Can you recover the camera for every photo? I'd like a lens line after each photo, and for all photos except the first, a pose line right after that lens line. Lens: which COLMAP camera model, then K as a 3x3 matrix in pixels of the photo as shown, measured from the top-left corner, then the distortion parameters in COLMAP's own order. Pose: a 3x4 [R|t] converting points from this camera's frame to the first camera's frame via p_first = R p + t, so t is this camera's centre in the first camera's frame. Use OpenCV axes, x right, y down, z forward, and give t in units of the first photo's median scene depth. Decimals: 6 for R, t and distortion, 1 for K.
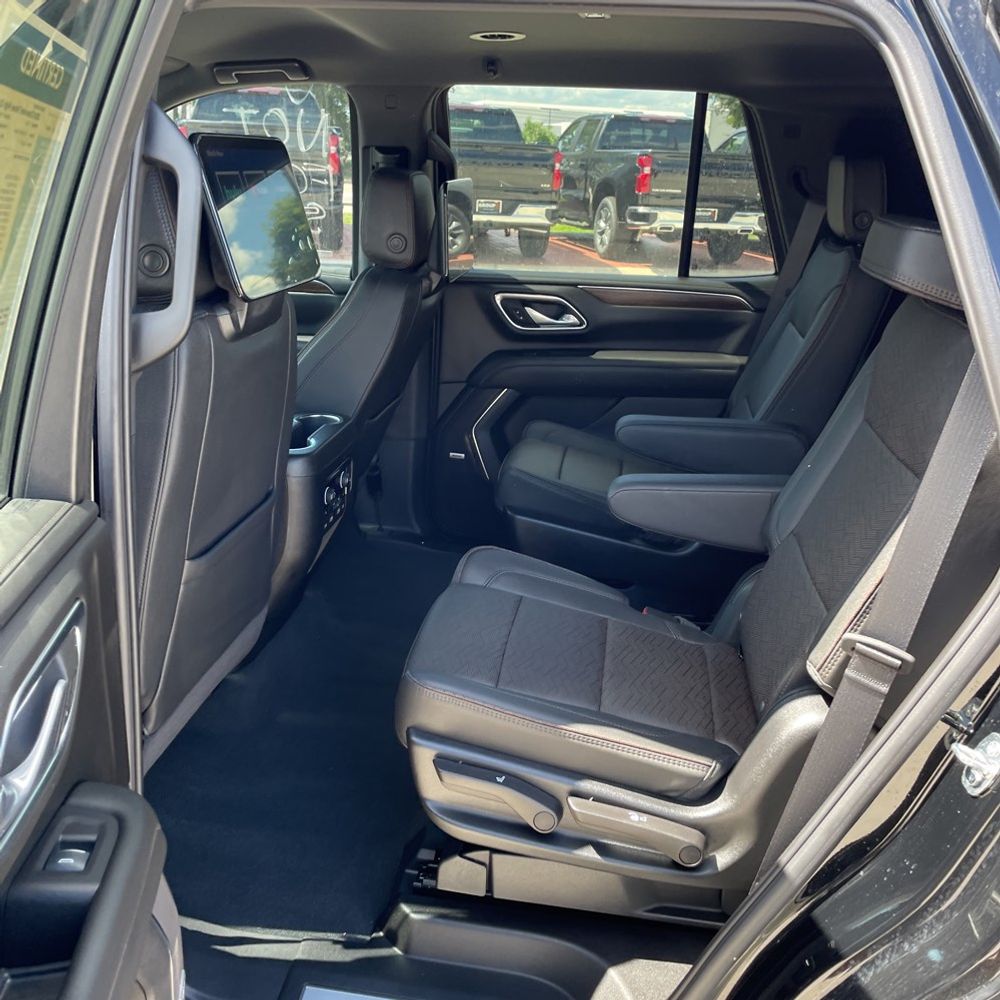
lens RADIAL K [[1007.7, 0, 486.0], [0, 1007.7, 497.1], [0, 0, 1]] dist [0.099433, -0.133503]
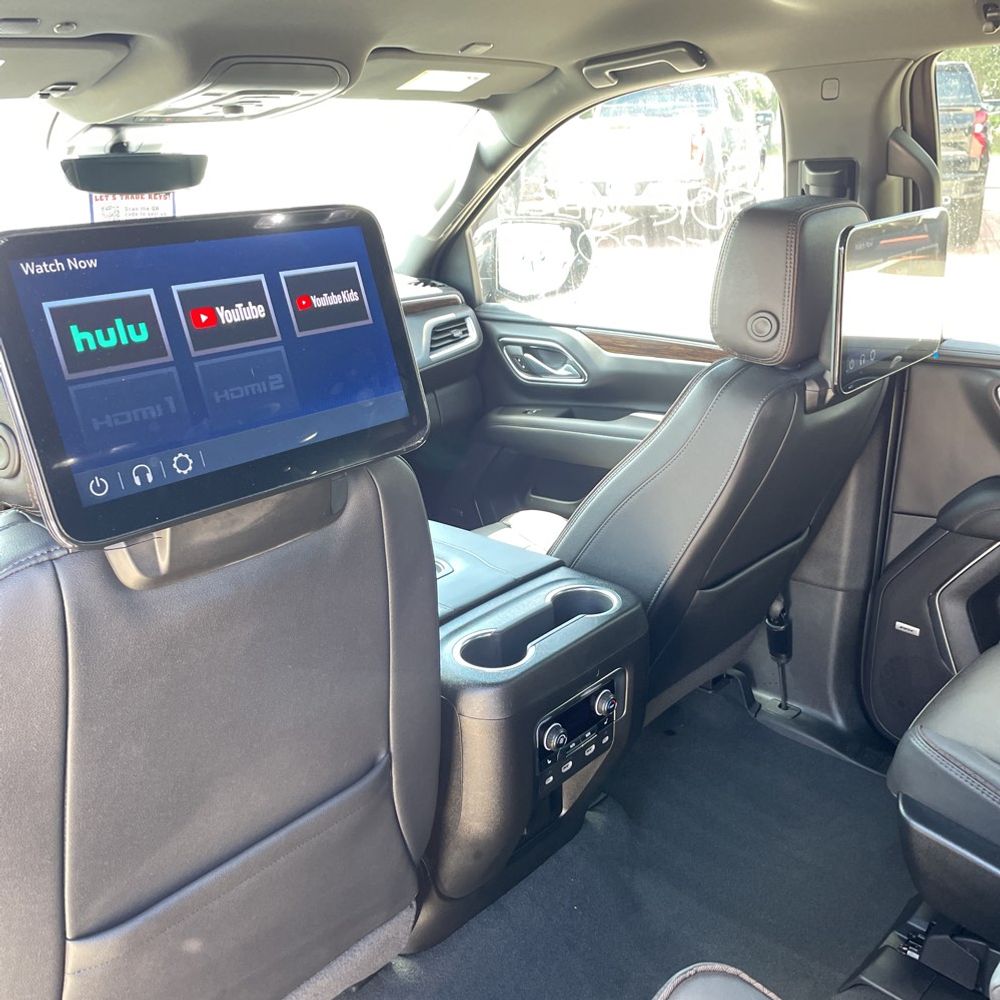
lens RADIAL K [[1007.7, 0, 486.0], [0, 1007.7, 497.1], [0, 0, 1]] dist [0.099433, -0.133503]
pose [[0.824241, 0.127101, -0.551790, 0.111636], [-0.119114, 0.991597, 0.050479, -0.142230], [0.553569, 0.024119, 0.832454, 0.357170]]
